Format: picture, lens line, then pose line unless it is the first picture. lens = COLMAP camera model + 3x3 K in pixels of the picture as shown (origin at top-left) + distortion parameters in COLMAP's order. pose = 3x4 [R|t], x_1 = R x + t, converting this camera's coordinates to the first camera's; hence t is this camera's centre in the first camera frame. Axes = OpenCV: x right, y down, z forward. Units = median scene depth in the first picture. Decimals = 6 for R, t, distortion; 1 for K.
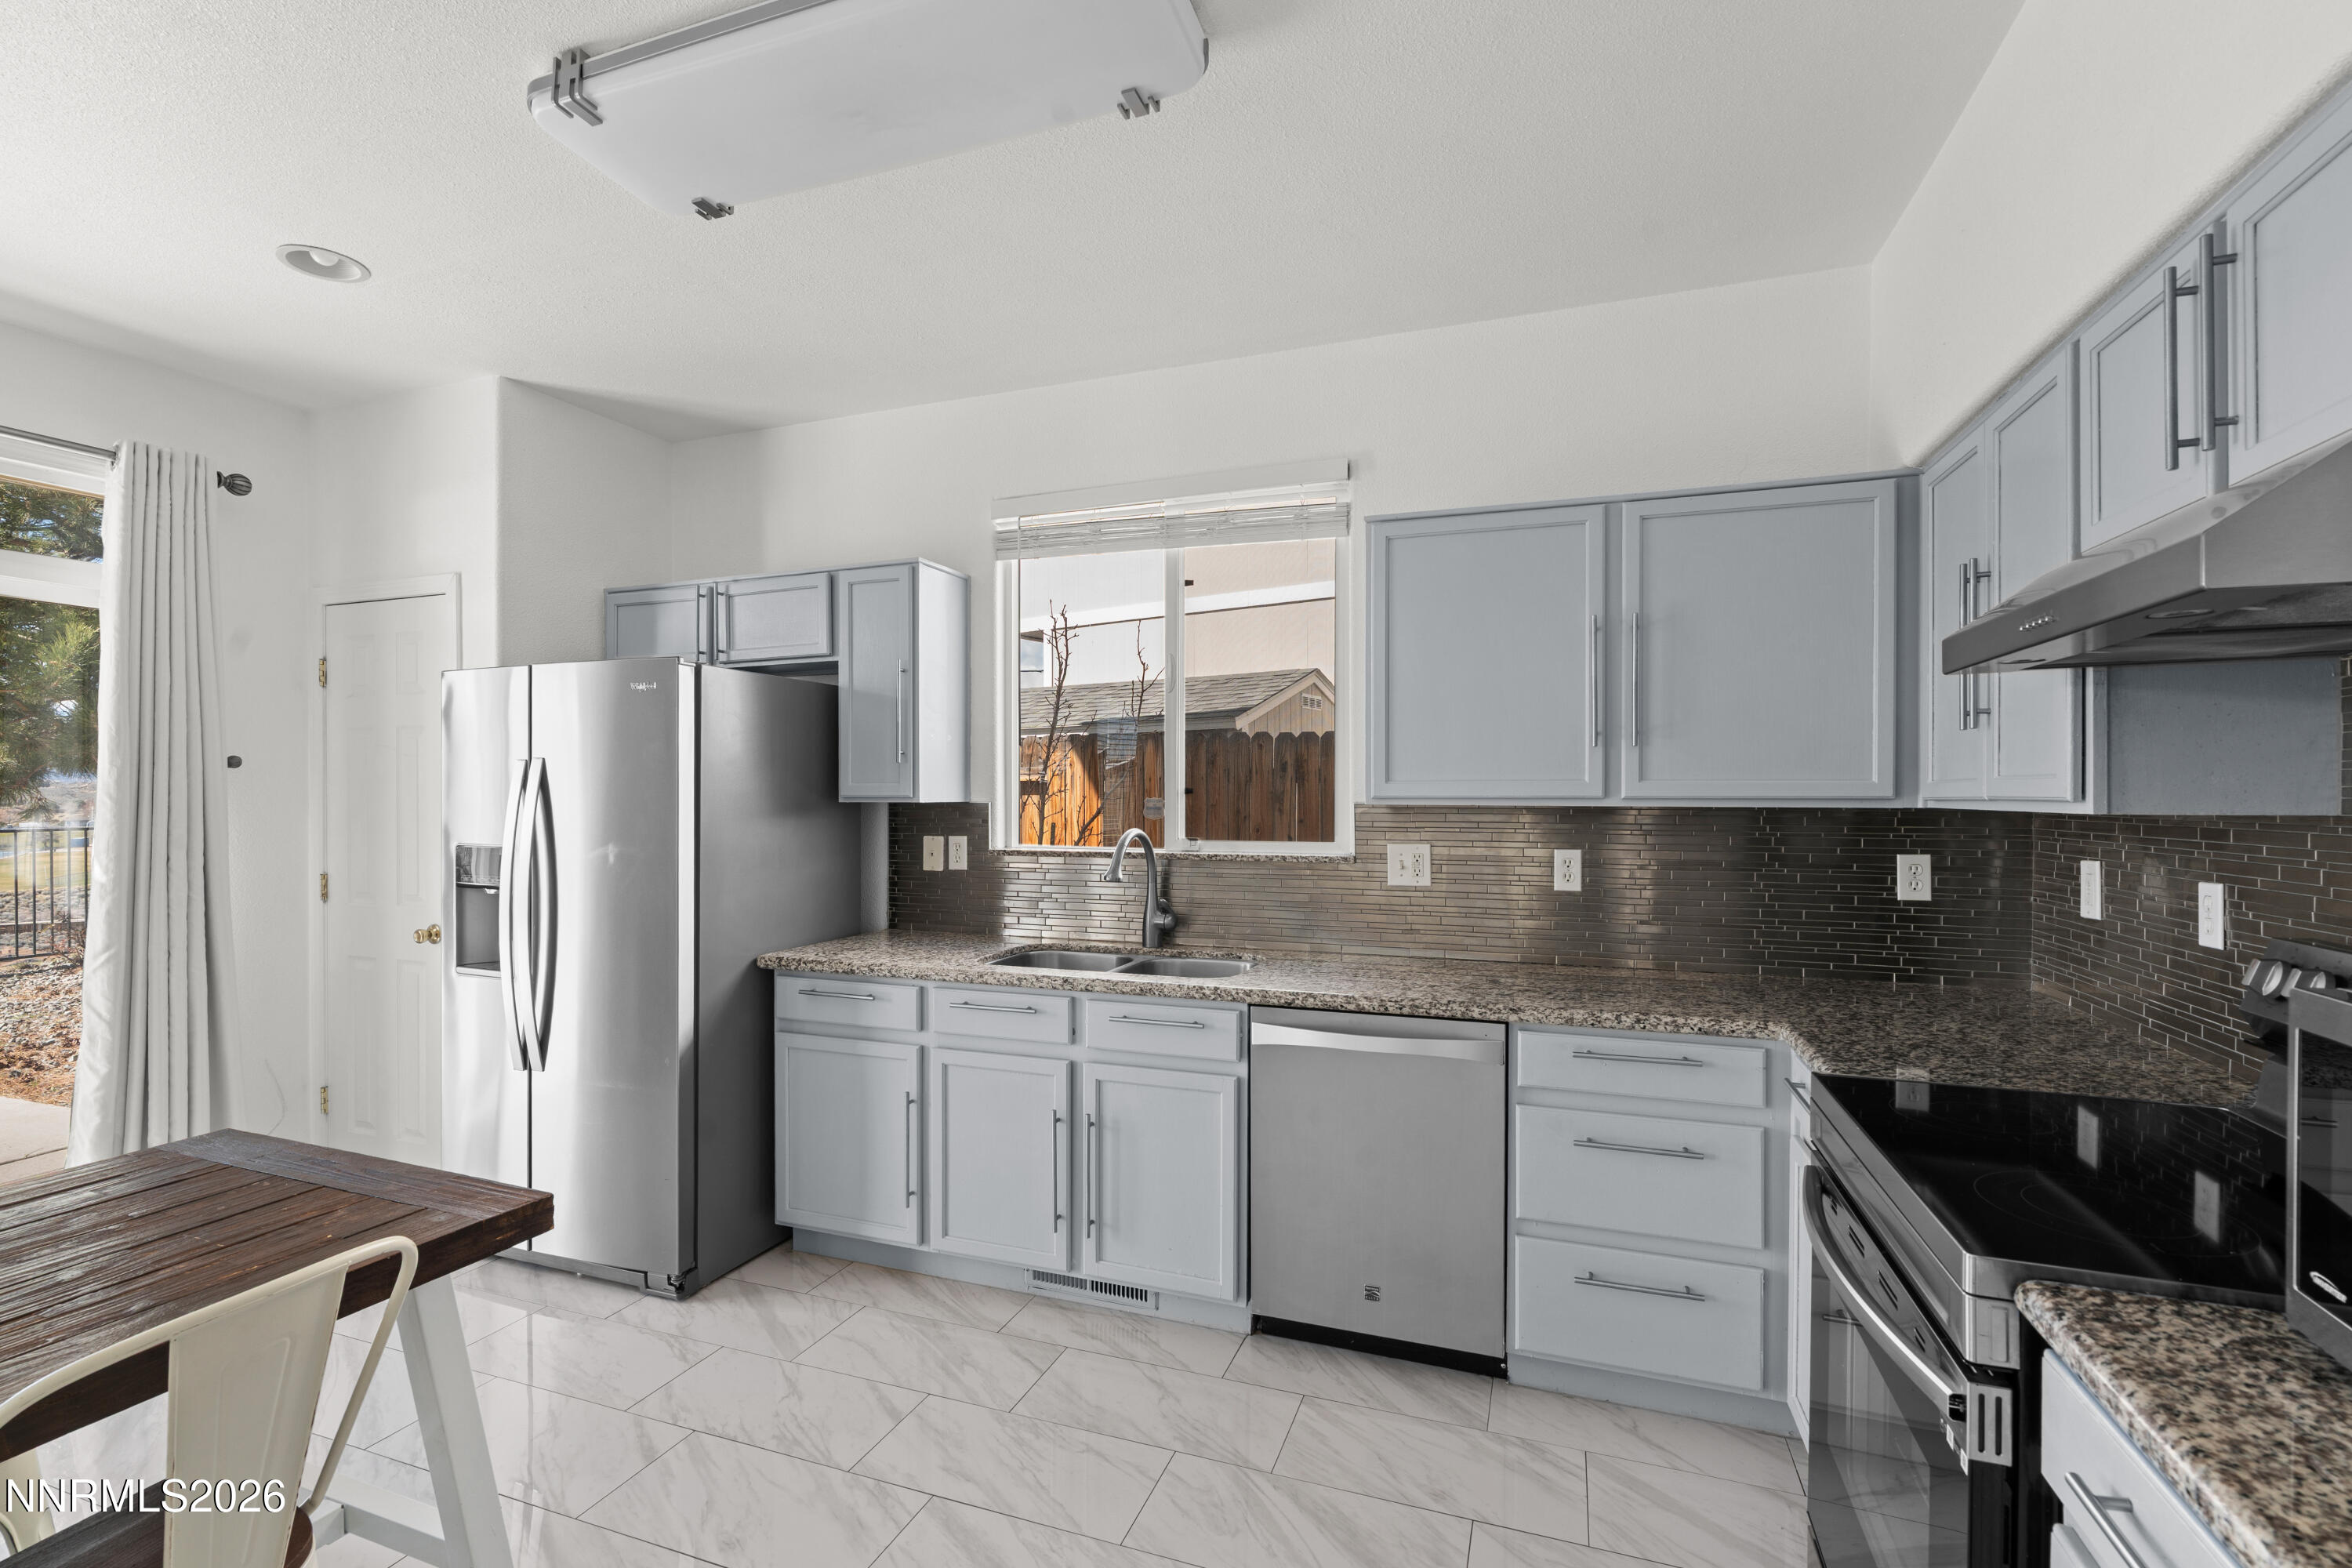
lens RADIAL K [[1055.2, 0, 1157.3], [0, 1055.2, 807.3], [0, 0, 1]] dist [-0.008858, 0.003350]
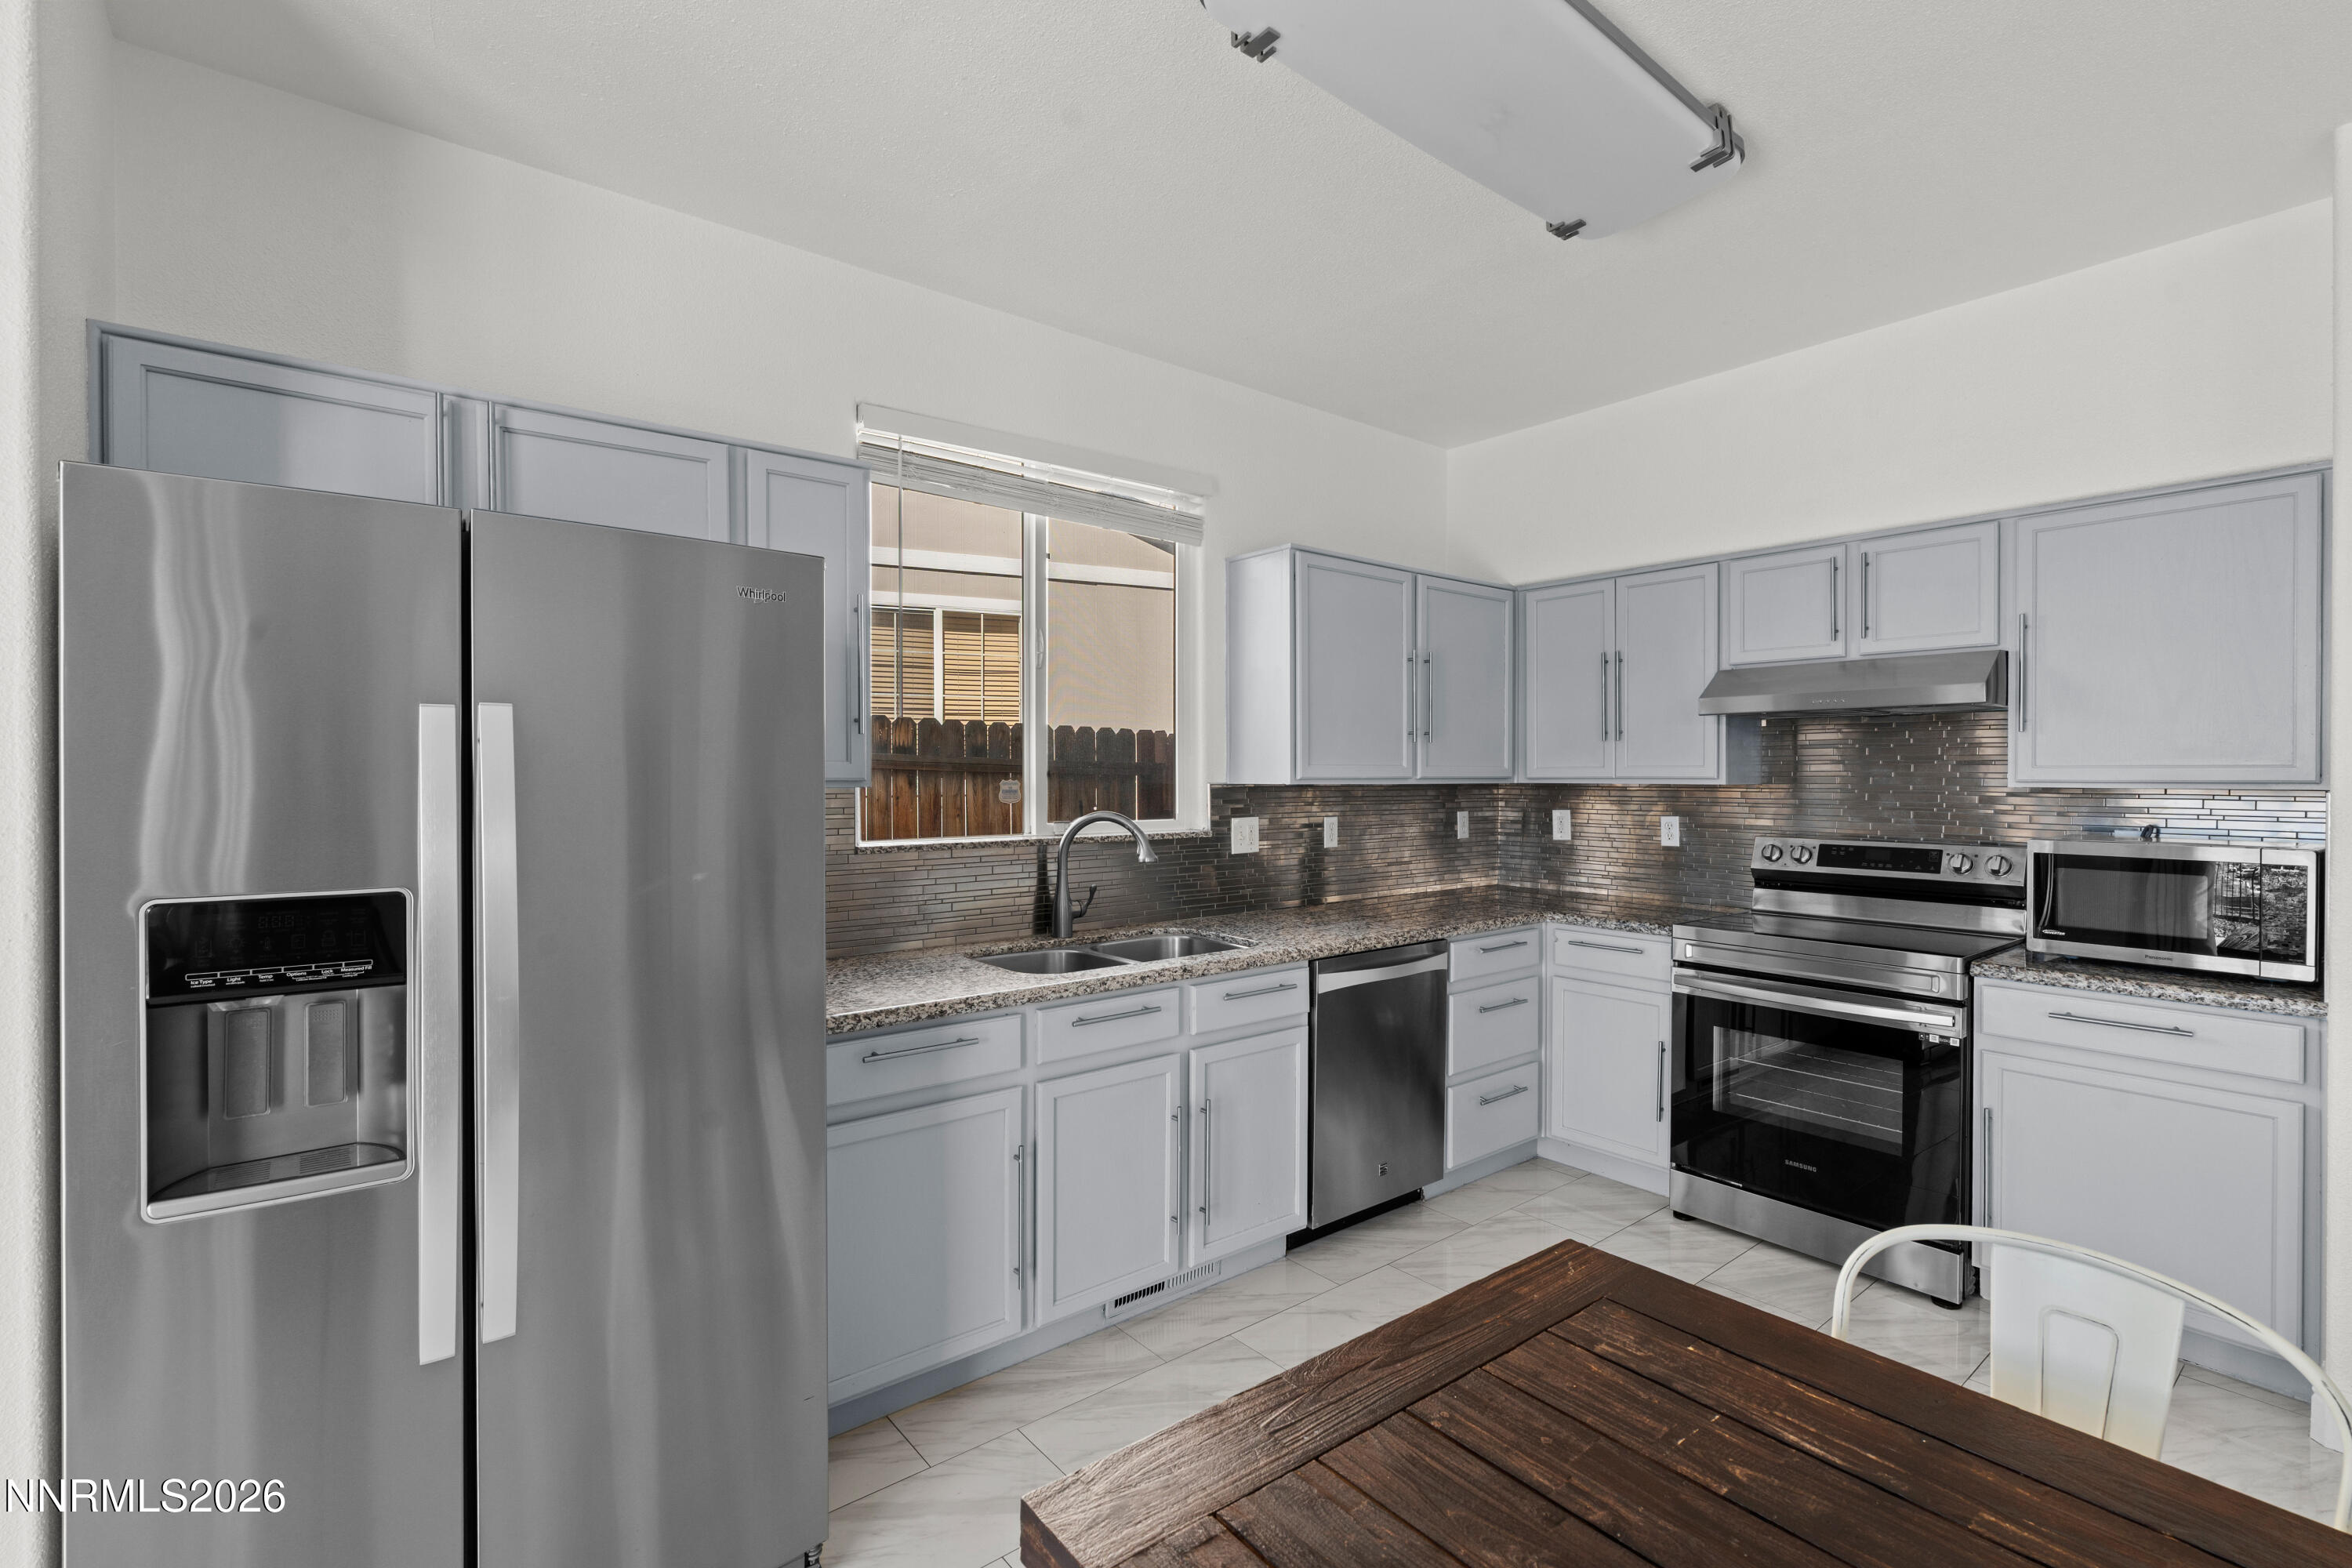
lens RADIAL K [[1055.2, 0, 1158.0], [0, 1055.2, 795.1], [0, 0, 1]] dist [-0.008858, 0.003350]
pose [[0.516744, -0.016562, 0.855980, -0.974752], [0.012274, 0.999853, 0.011936, -0.007609], [-0.856052, 0.004339, 0.516872, 0.552608]]
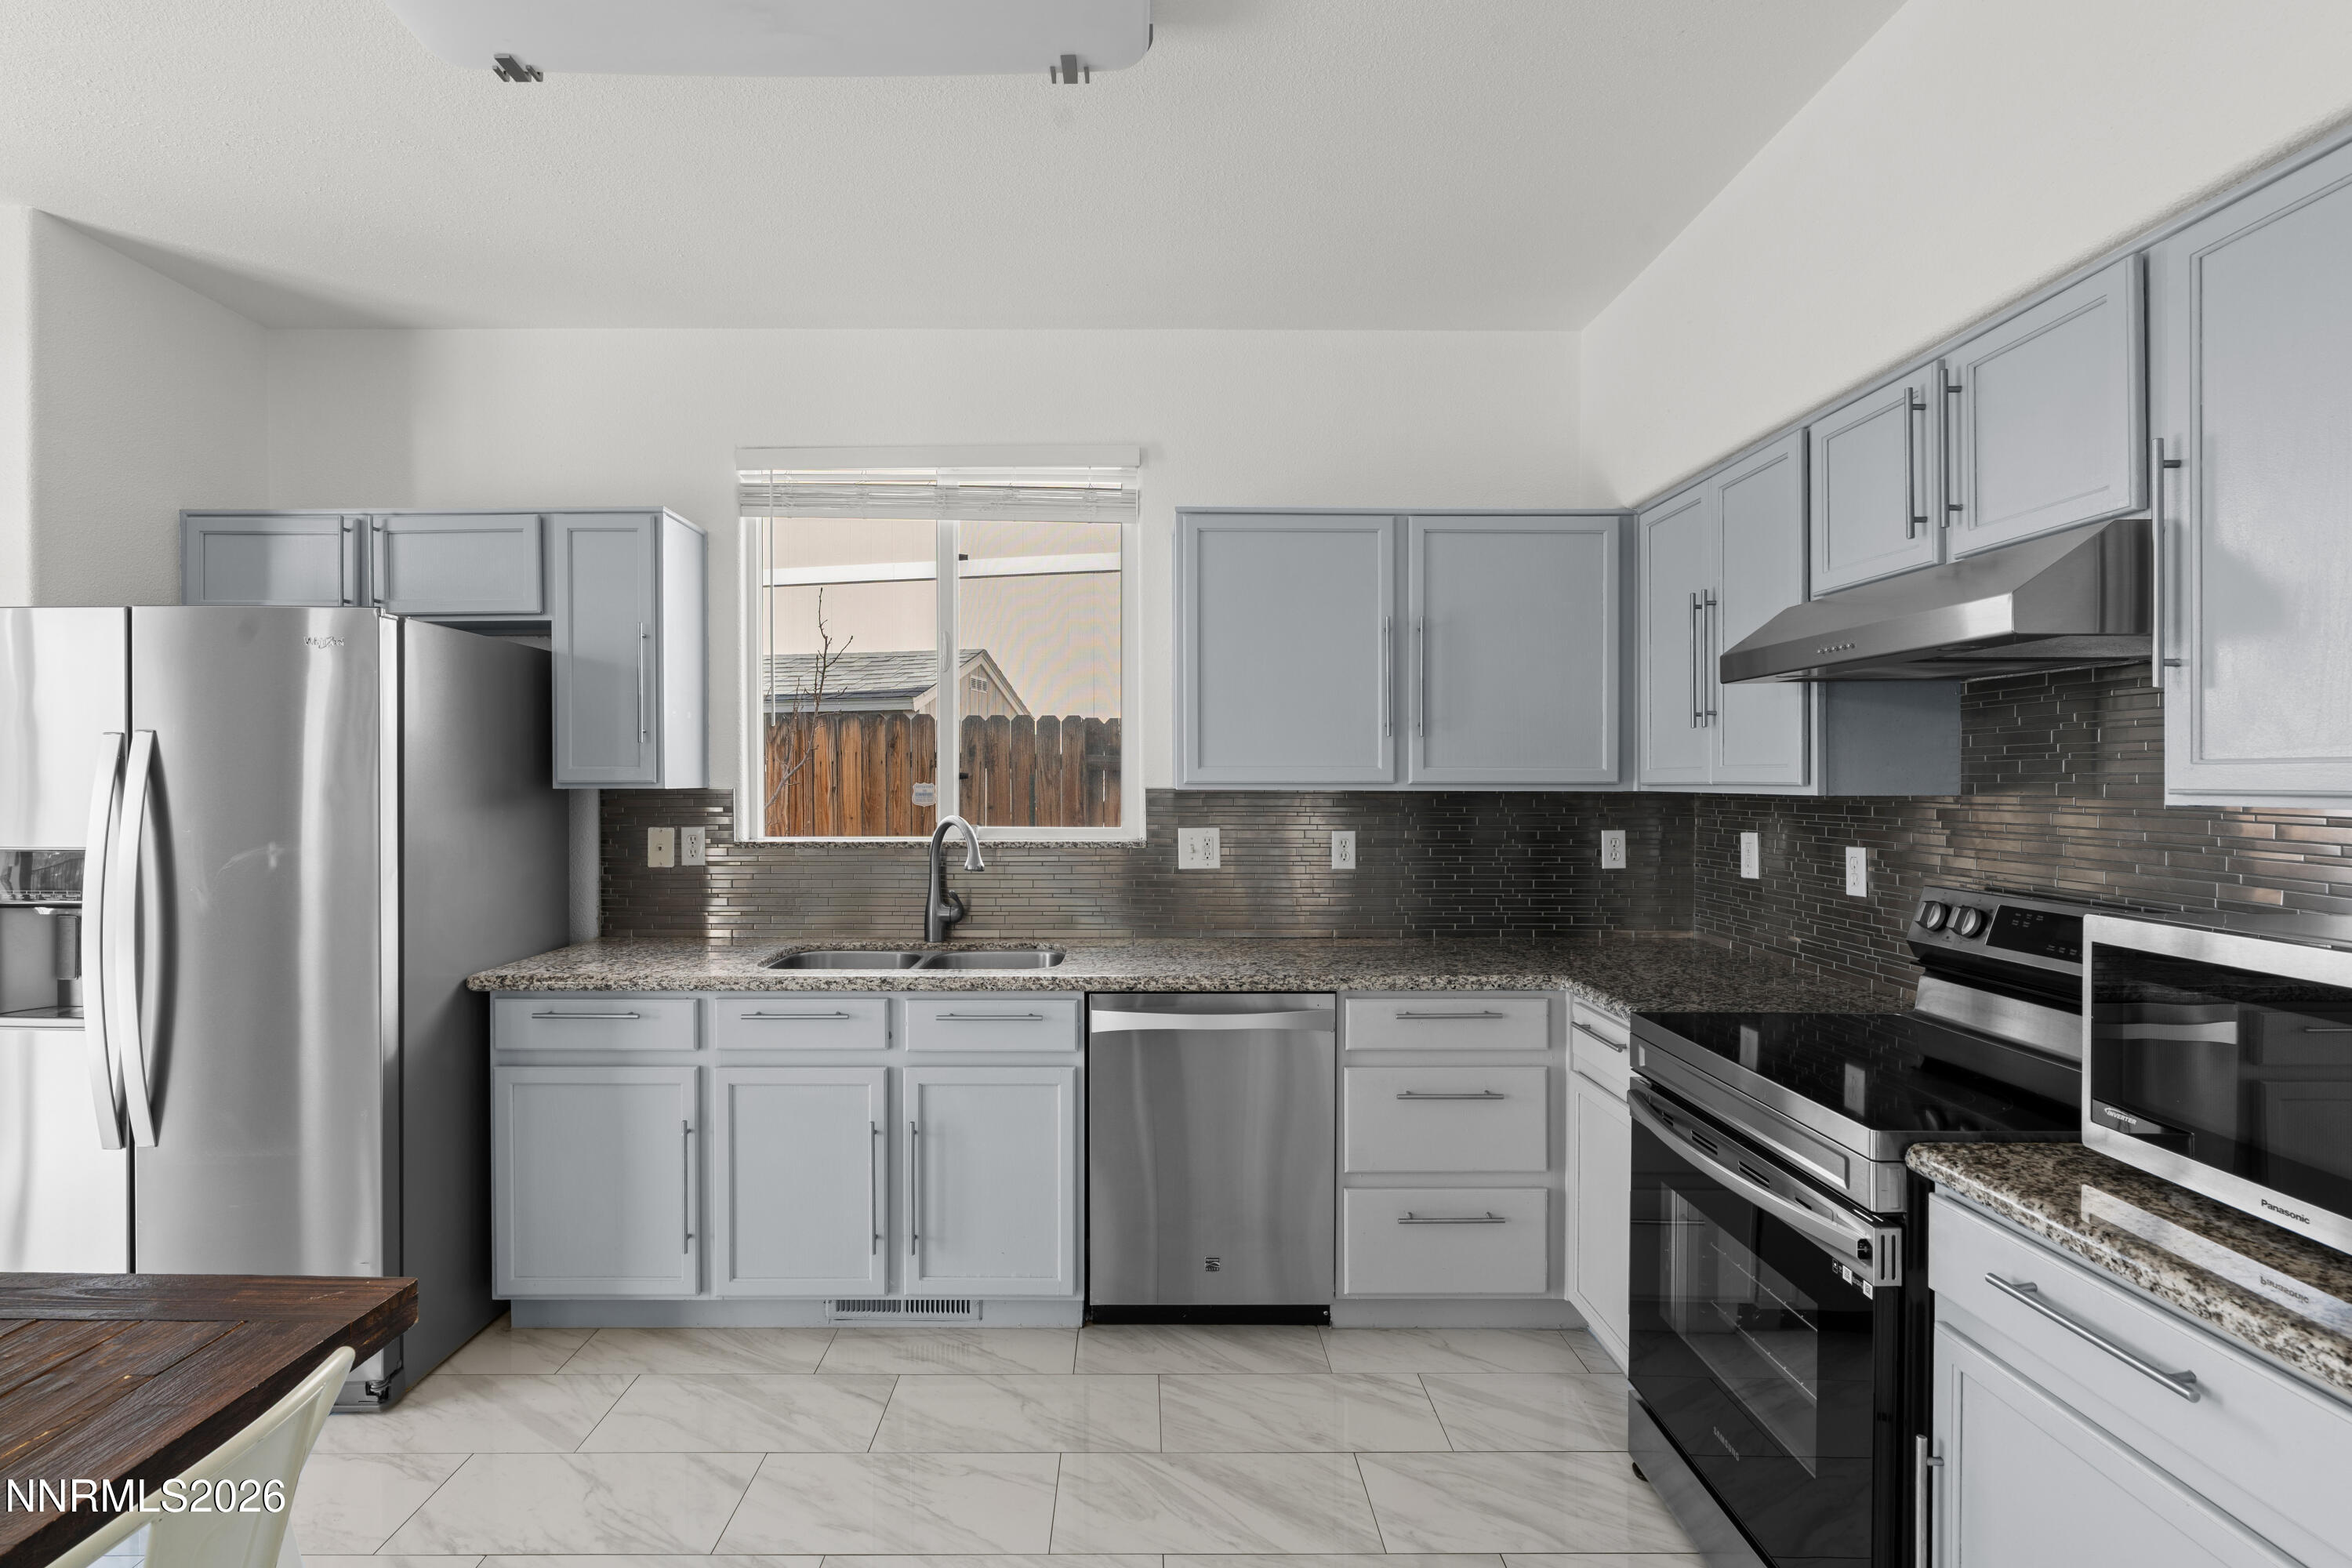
lens RADIAL K [[1104.6, 0, 1137.0], [0, 1104.6, 795.9], [0, 0, 1]] dist [-0.005710, -0.000463]
pose [[0.935205, -0.004598, 0.354076, -0.234690], [0.003811, 0.999988, 0.002918, 0.000042], [-0.354086, -0.001380, 0.935212, 0.016780]]
